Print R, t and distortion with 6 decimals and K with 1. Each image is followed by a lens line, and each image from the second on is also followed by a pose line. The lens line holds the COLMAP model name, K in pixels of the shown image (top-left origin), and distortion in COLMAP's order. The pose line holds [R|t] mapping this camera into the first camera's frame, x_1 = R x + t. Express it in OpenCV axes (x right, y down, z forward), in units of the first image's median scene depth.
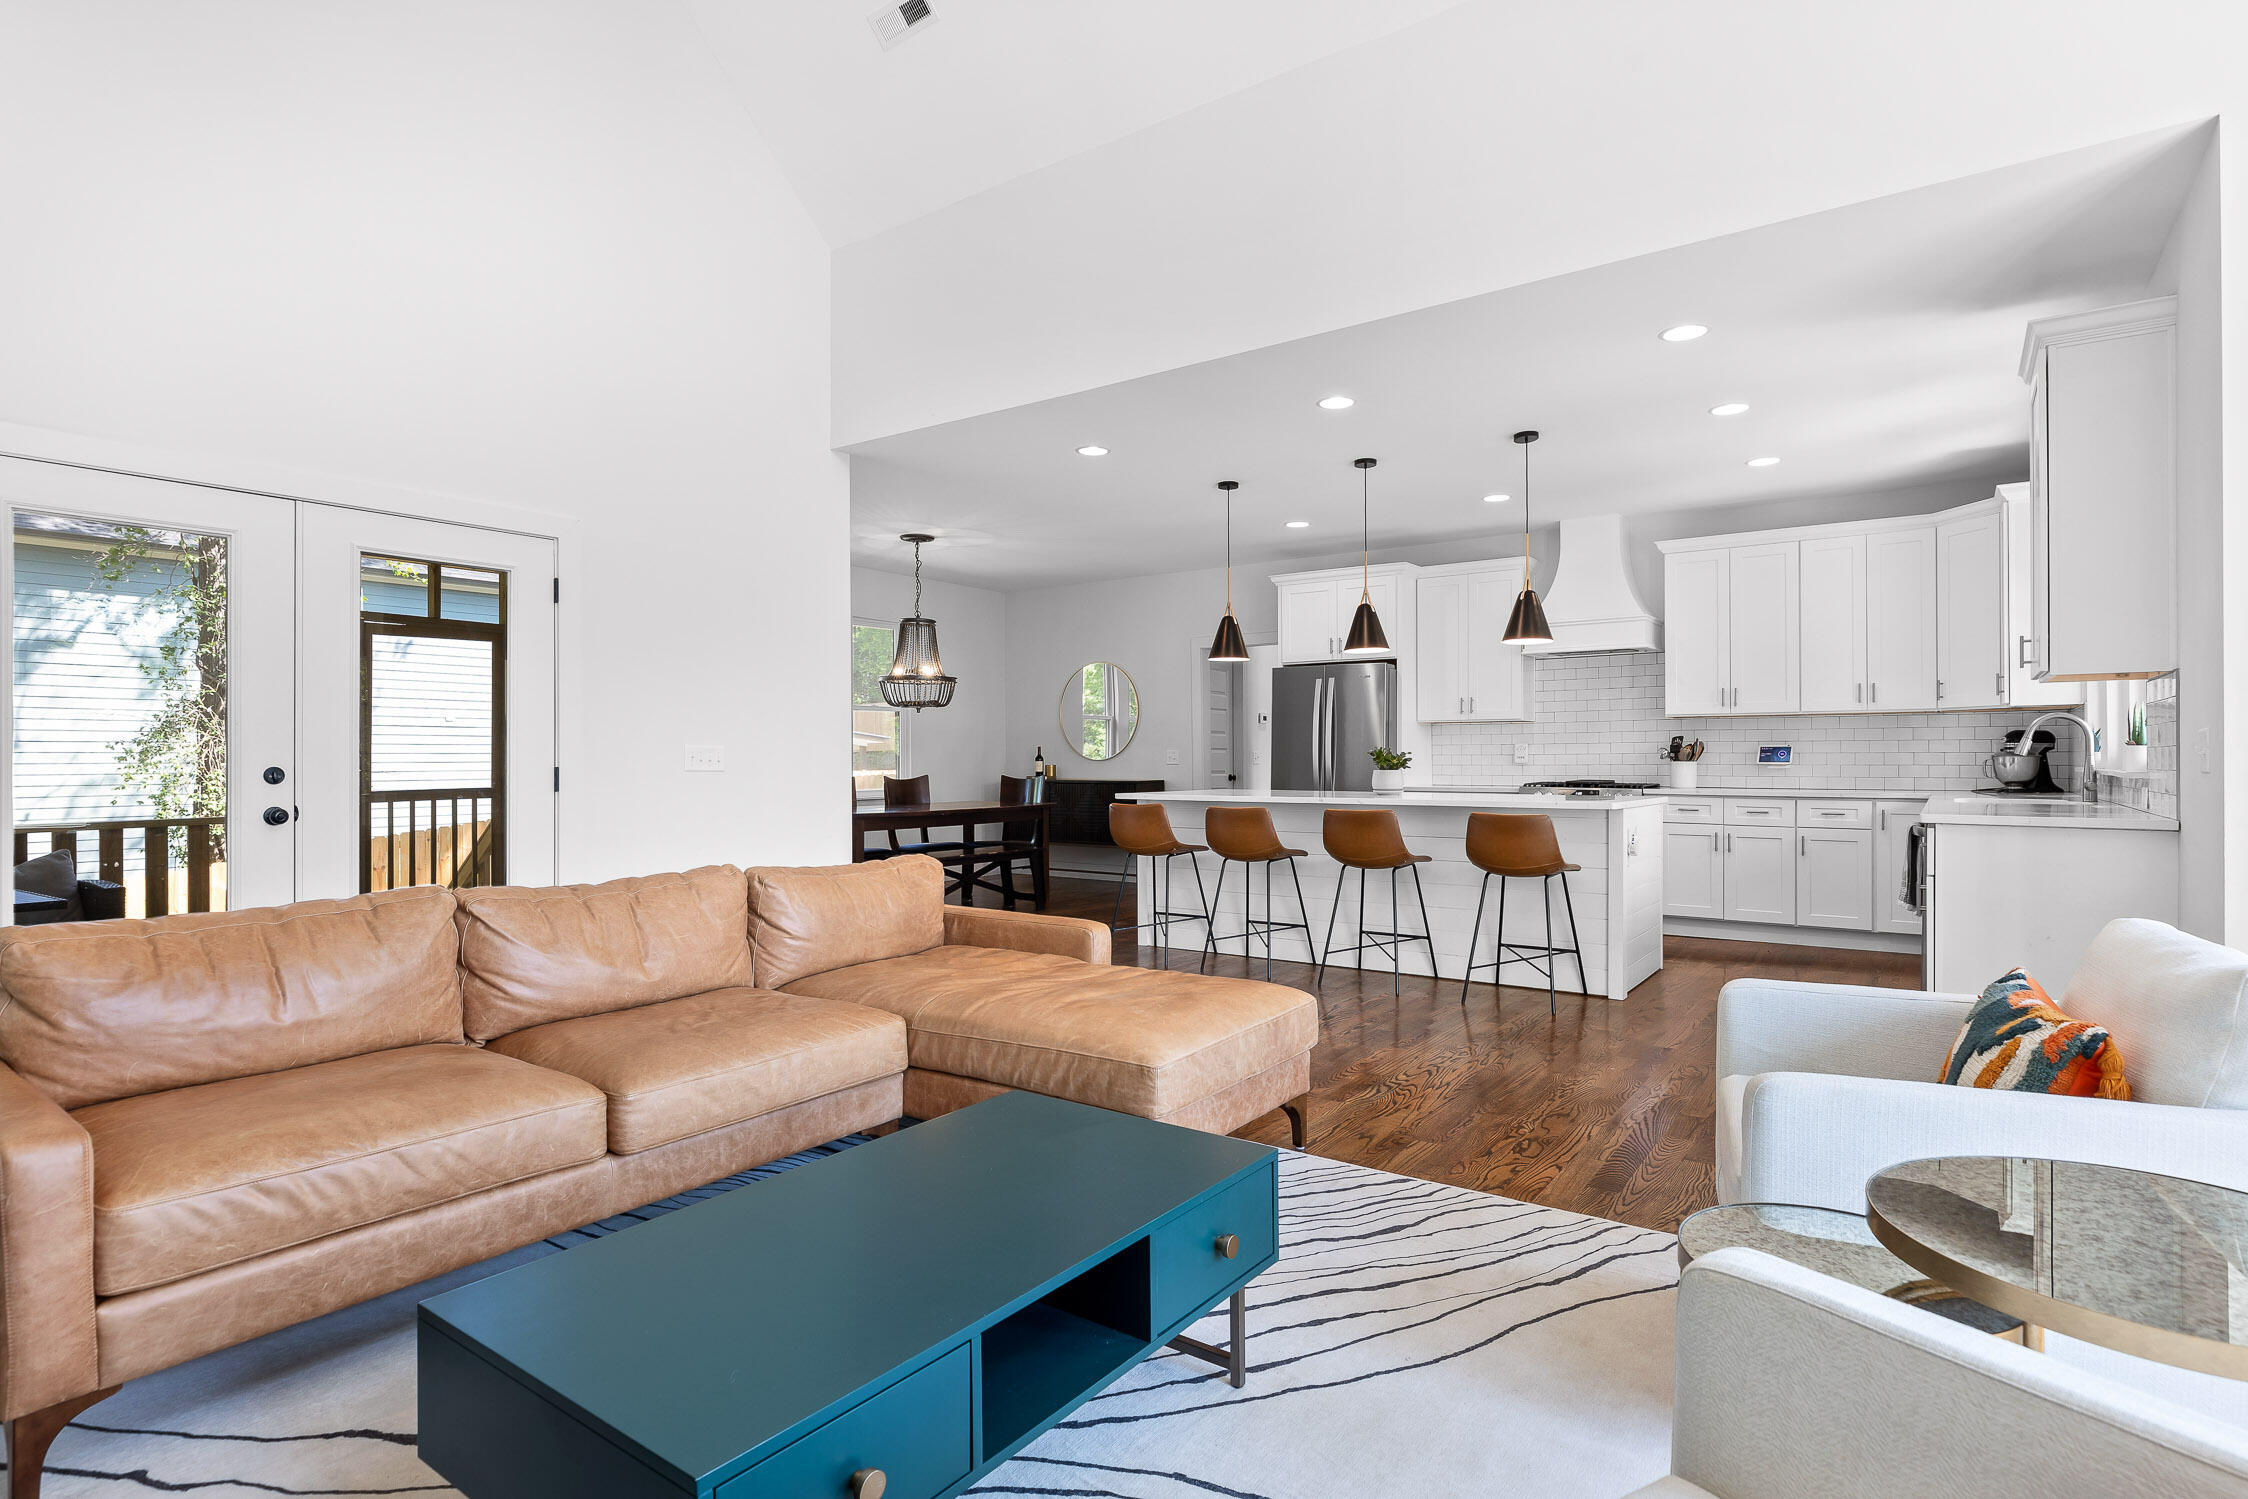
lens RADIAL K [[1147.4, 0, 1123.7], [0, 1147.4, 756.5], [0, 0, 1]] dist [0.002993, 0.000971]
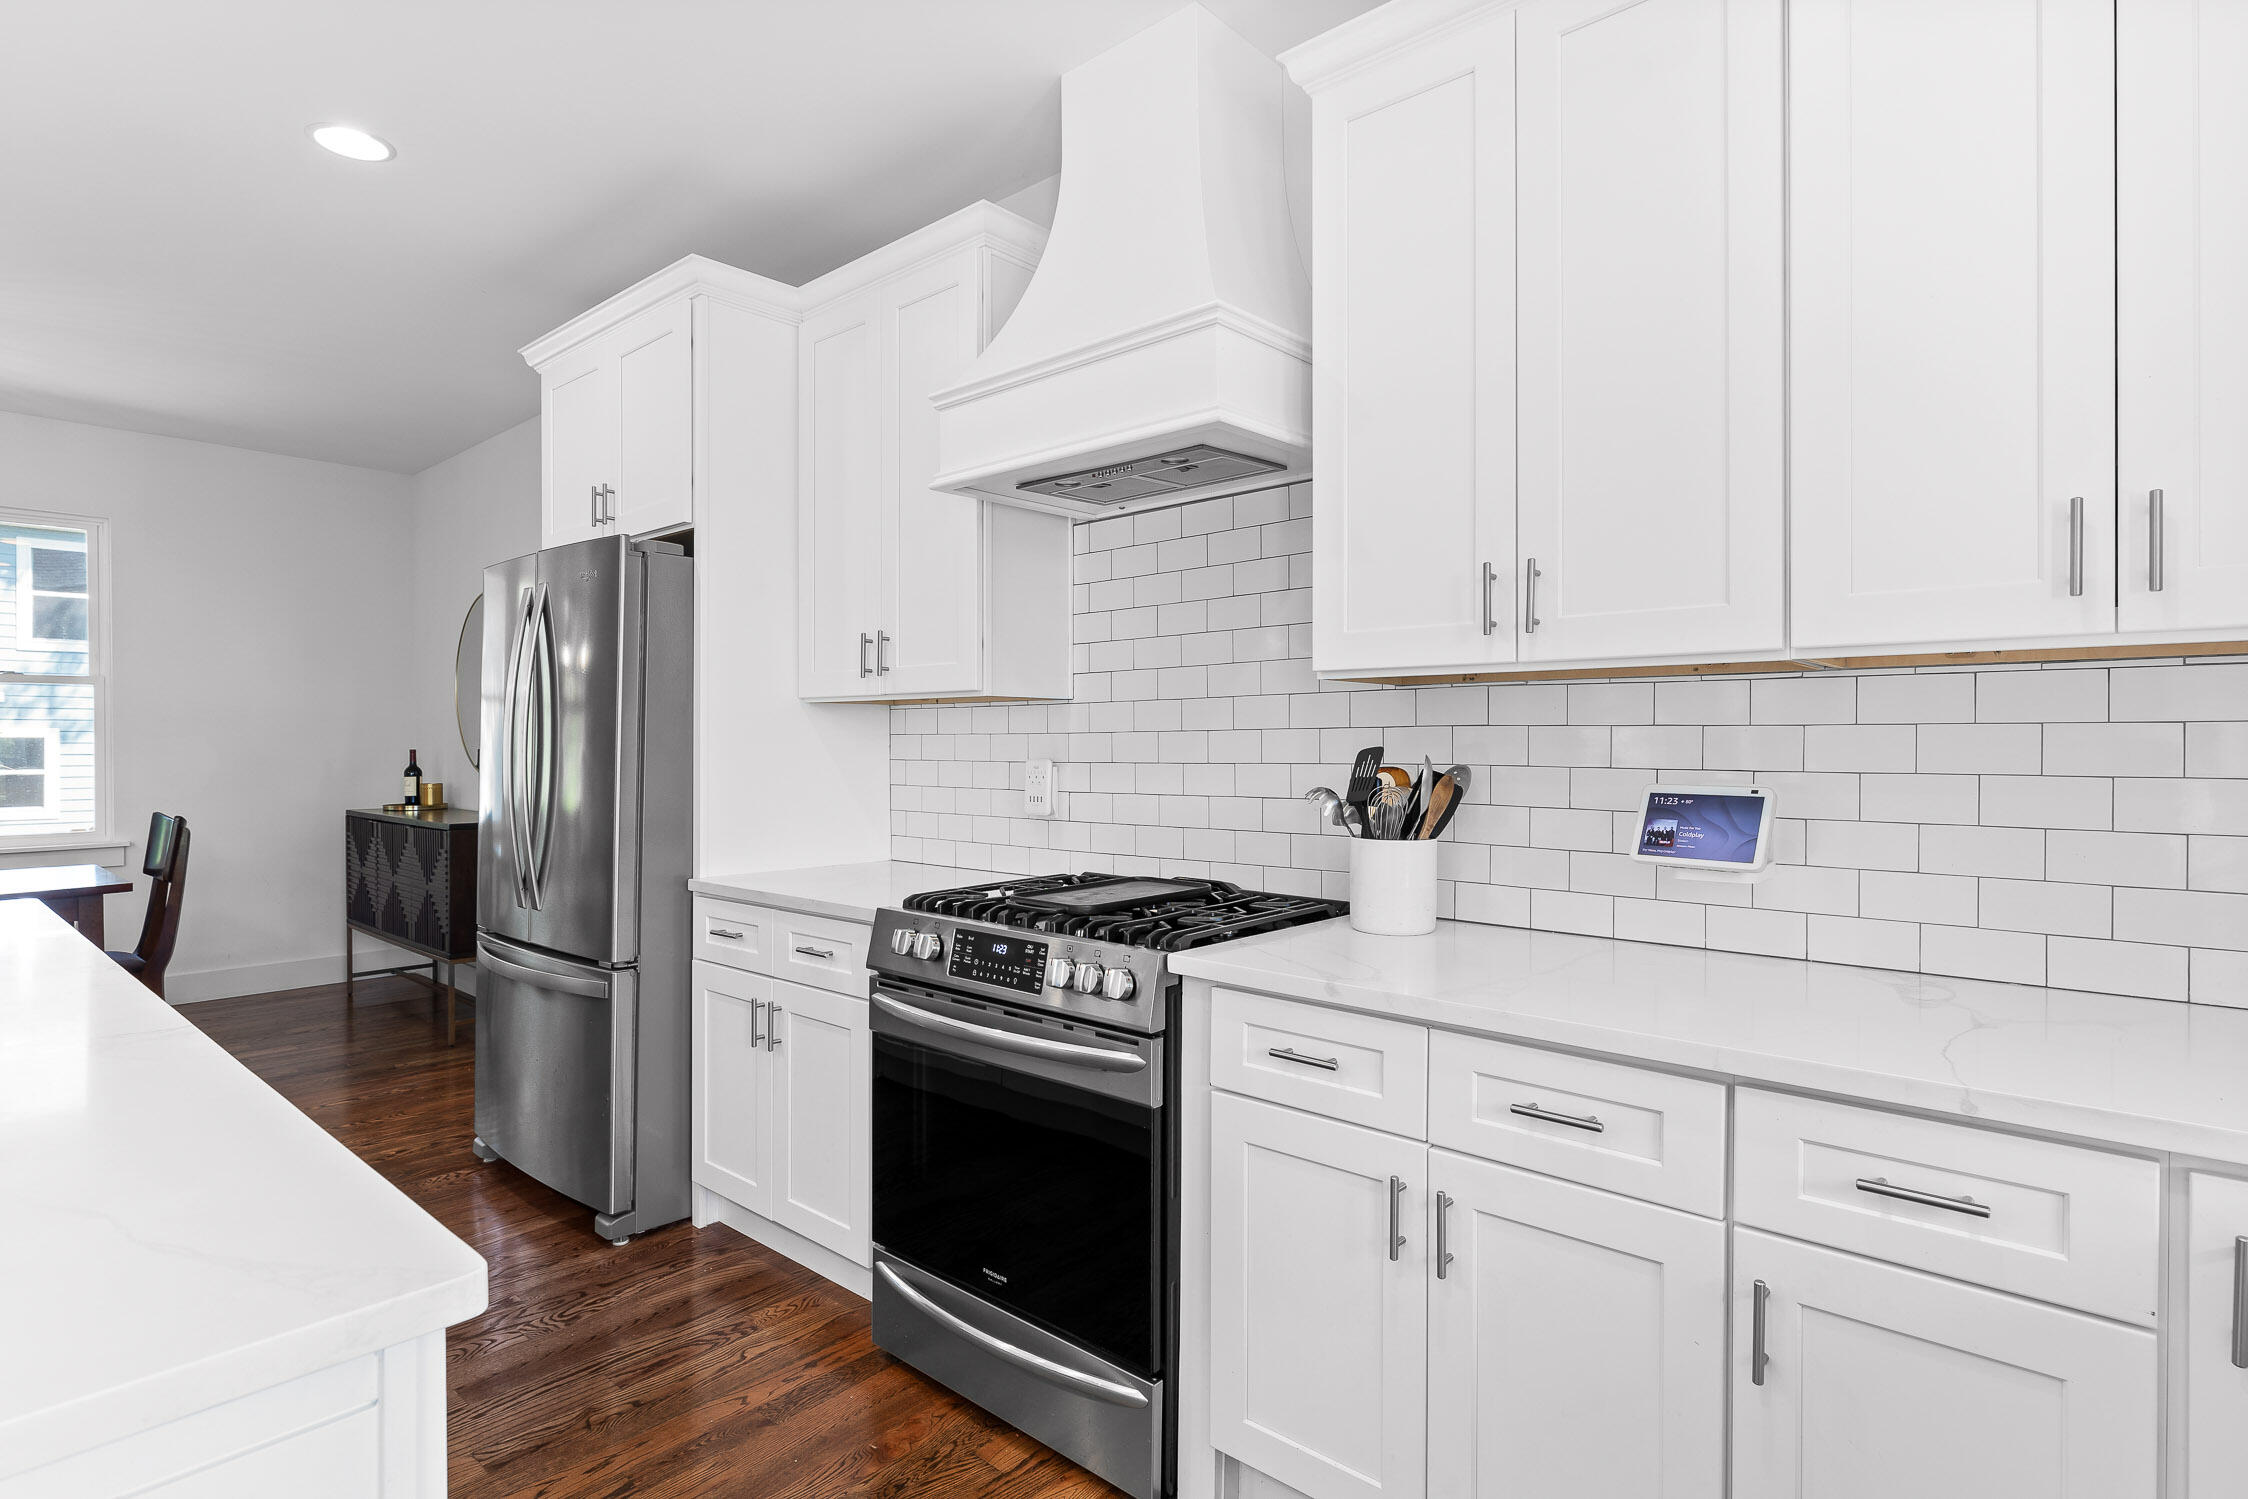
lens RADIAL K [[1147.4, 0, 1123.4], [0, 1147.4, 746.4], [0, 0, 1]] dist [0.002993, 0.000971]
pose [[0.994887, 0.002419, -0.100965, 0.449022], [-0.001885, 0.999984, 0.005377, -0.019389], [0.100976, -0.005159, 0.994875, 0.709522]]
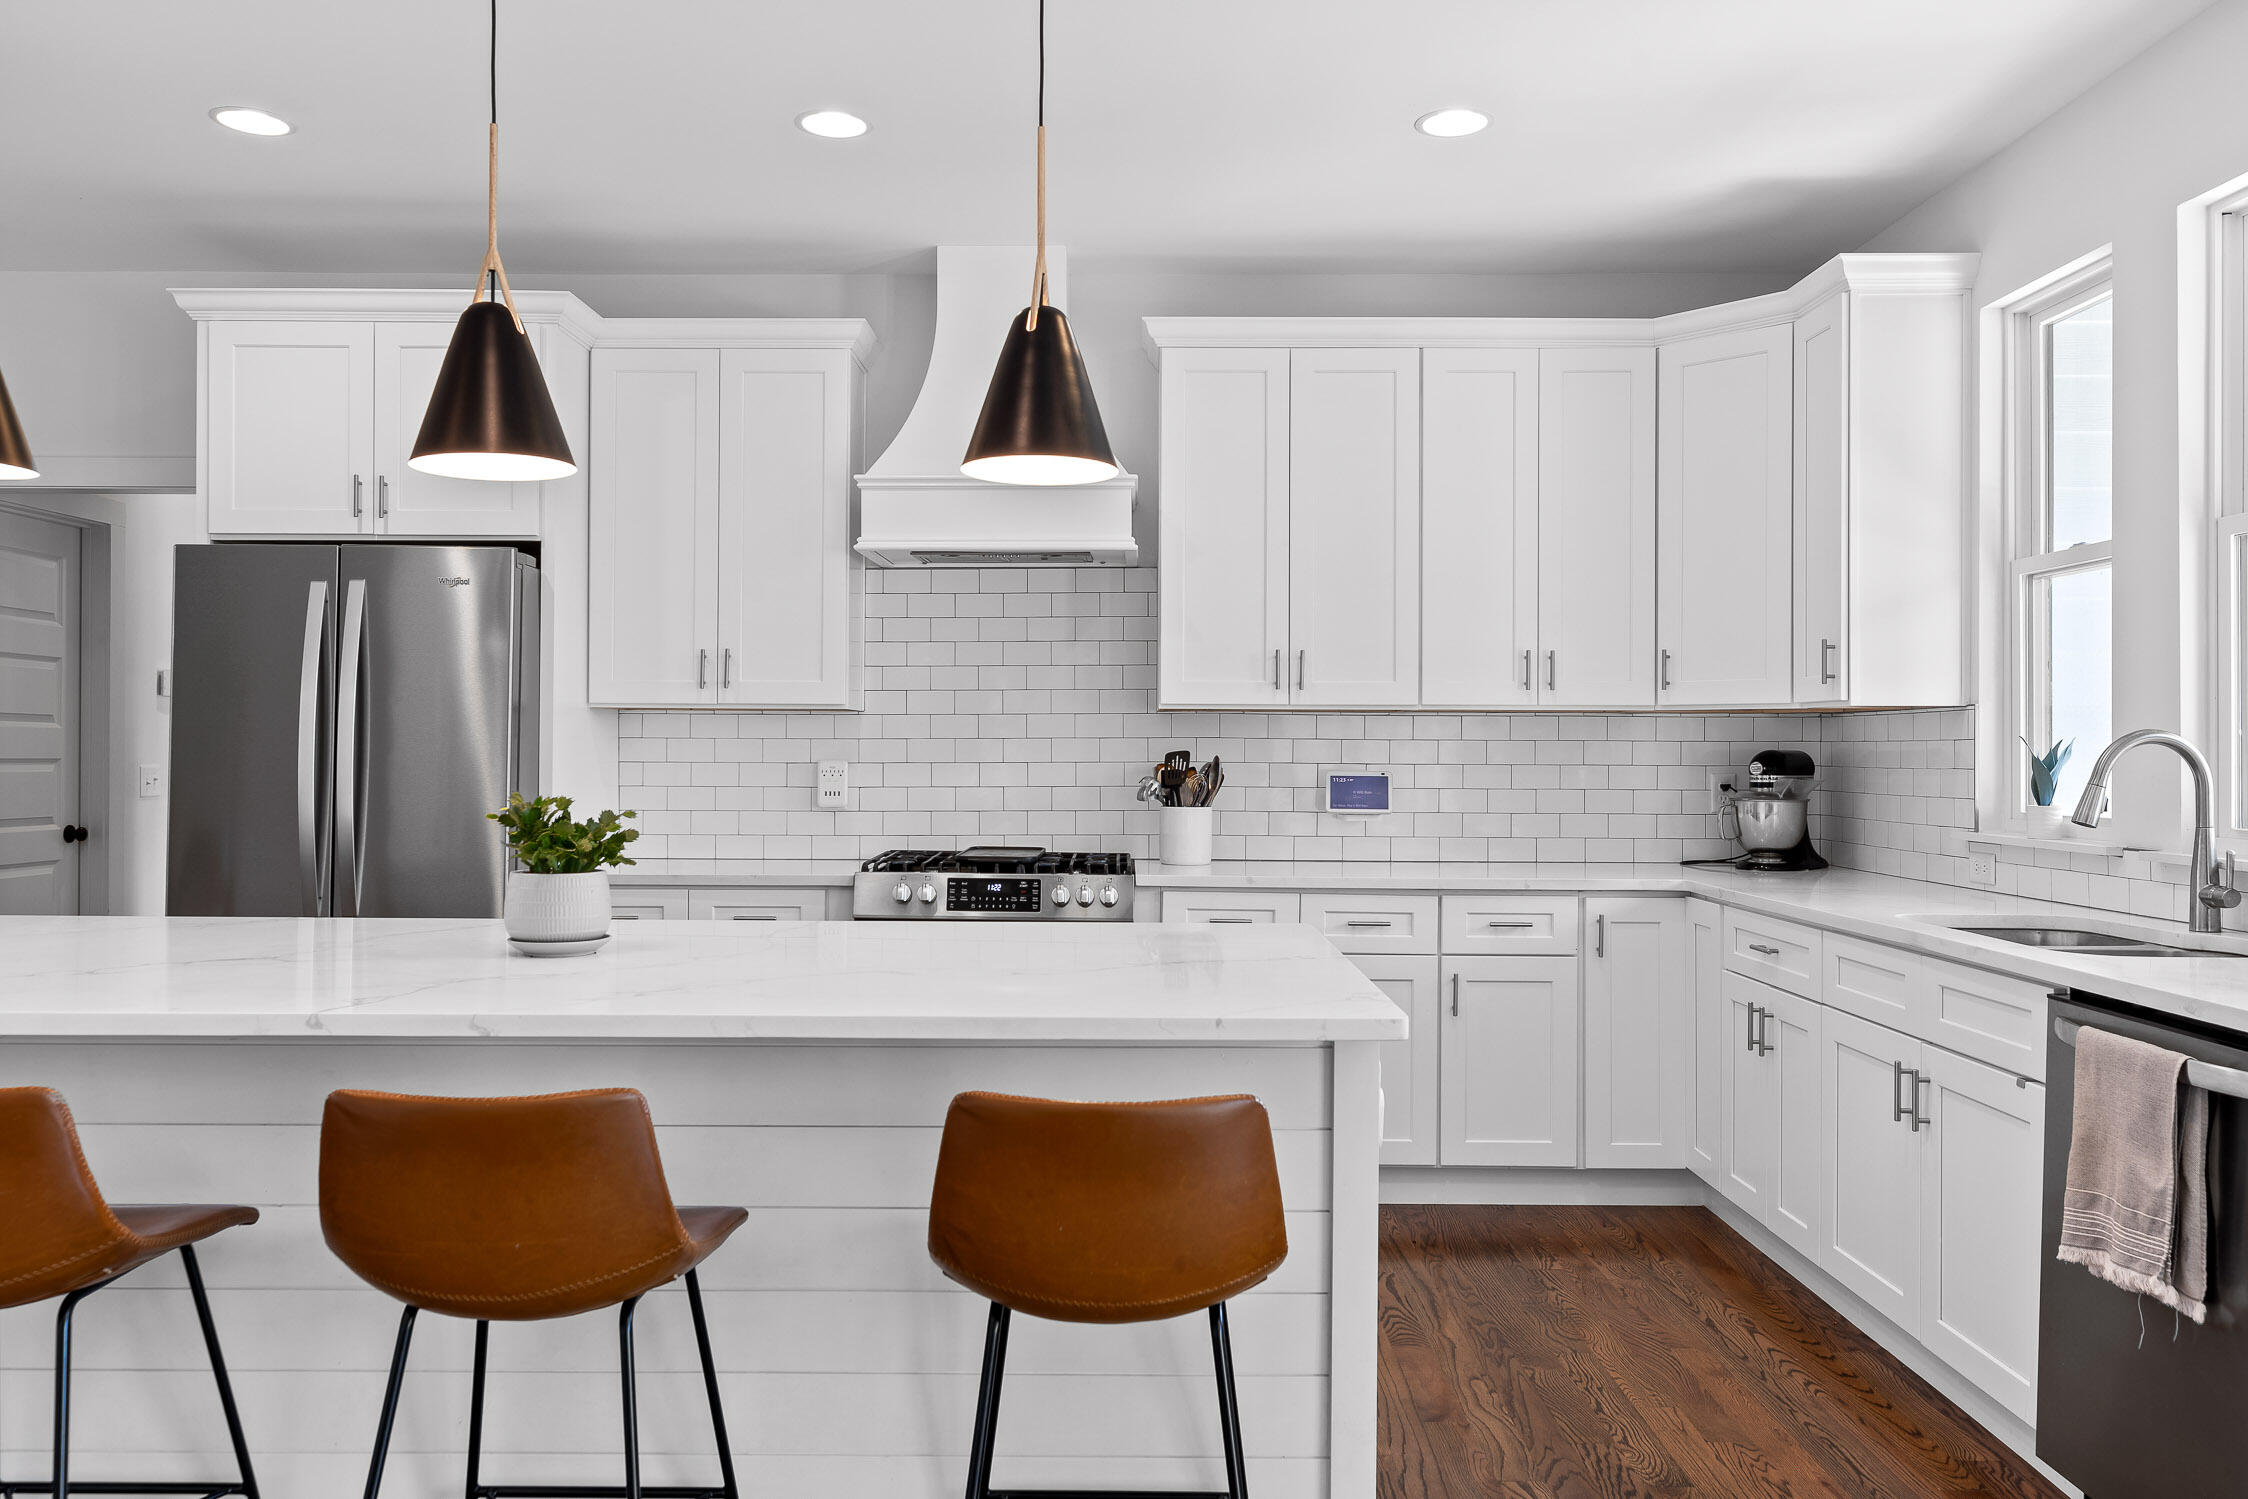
lens RADIAL K [[1659.6, 0, 1122.9], [0, 1659.6, 745.5], [0, 0, 1]] dist [0.006540, 0.000801]
pose [[0.816279, 0.007124, 0.577614, 0.083264], [-0.007000, 0.999973, -0.002441, -0.018130], [-0.577616, -0.002051, 0.816306, 0.472226]]
